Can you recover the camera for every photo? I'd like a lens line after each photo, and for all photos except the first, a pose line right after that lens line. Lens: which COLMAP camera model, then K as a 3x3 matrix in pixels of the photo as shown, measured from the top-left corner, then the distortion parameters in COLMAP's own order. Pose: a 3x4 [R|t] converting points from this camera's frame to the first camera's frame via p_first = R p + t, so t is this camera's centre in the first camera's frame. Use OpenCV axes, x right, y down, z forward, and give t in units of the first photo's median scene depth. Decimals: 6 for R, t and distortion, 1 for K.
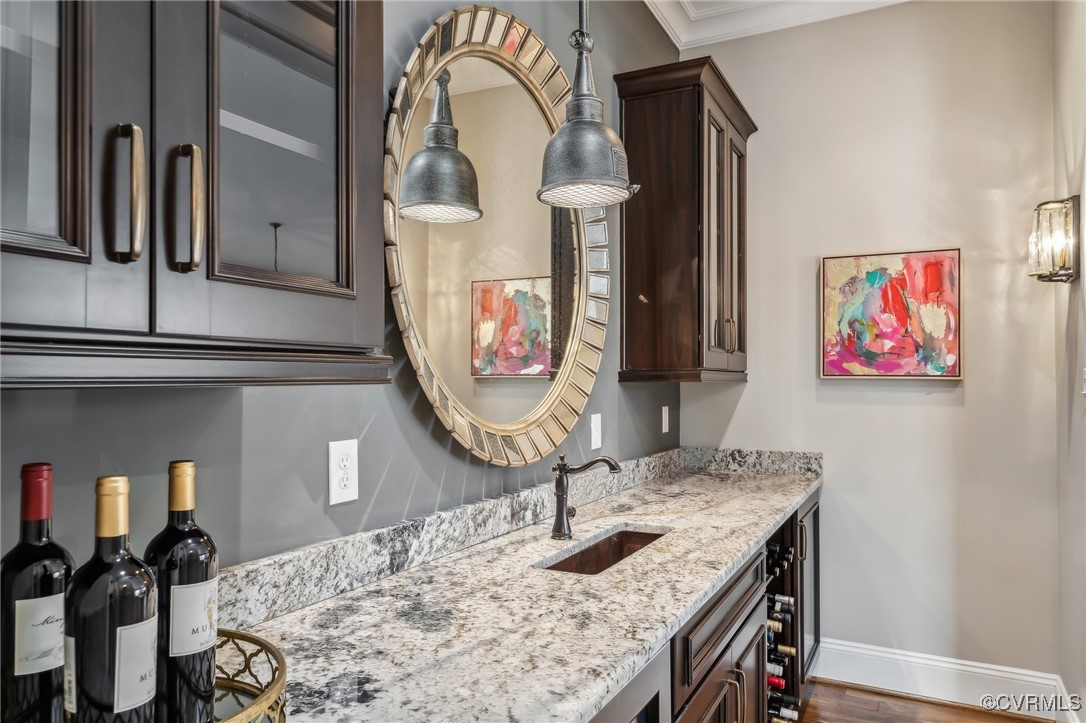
lens RADIAL K [[743.1, 0, 542.2], [0, 743.1, 367.5], [0, 0, 1]] dist [-0.000260, -0.000037]
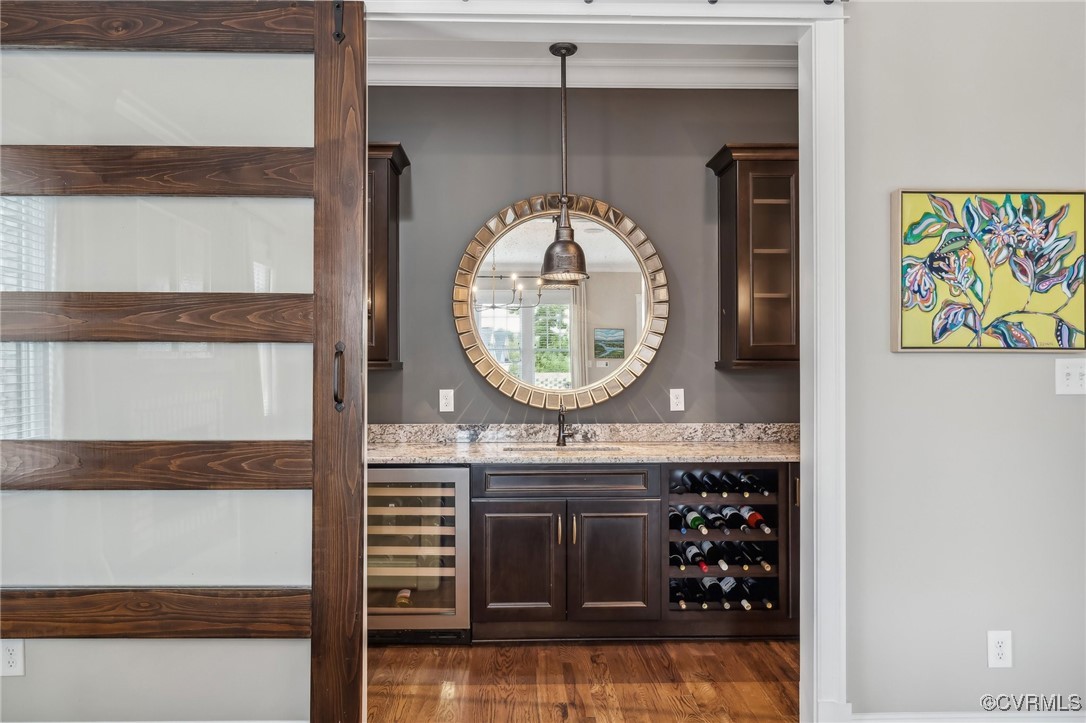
lens RADIAL K [[685.7, 0, 543.3], [0, 685.7, 359.0], [0, 0, 1]] dist [0.008212, 0.001109]
pose [[0.472275, -0.011939, -0.881370, 2.036704], [0.018277, 0.999826, -0.003750, -0.000717], [0.881262, -0.014338, 0.472411, 0.093945]]
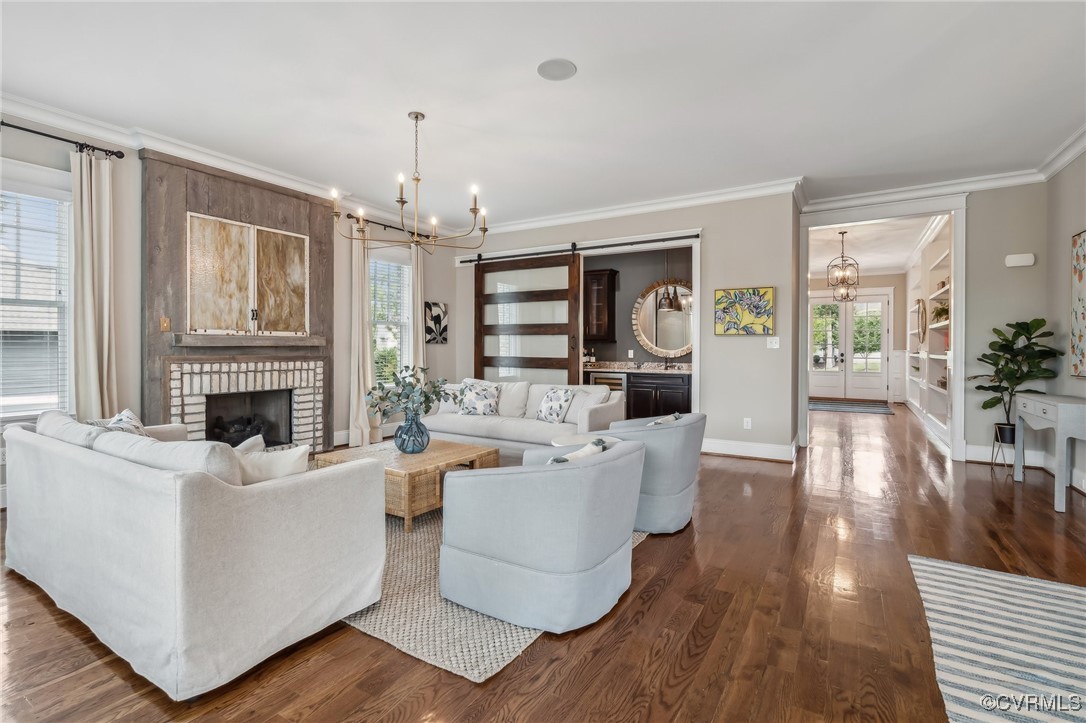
lens RADIAL K [[497.3, 0, 542.7], [0, 497.3, 355.9], [0, 0, 1]] dist [-0.000265, -0.000007]
pose [[-0.078099, 0.014956, -0.996833, 4.767226], [0.015211, 0.999789, 0.013808, 0.067548], [0.996830, -0.014085, -0.078310, 0.442521]]
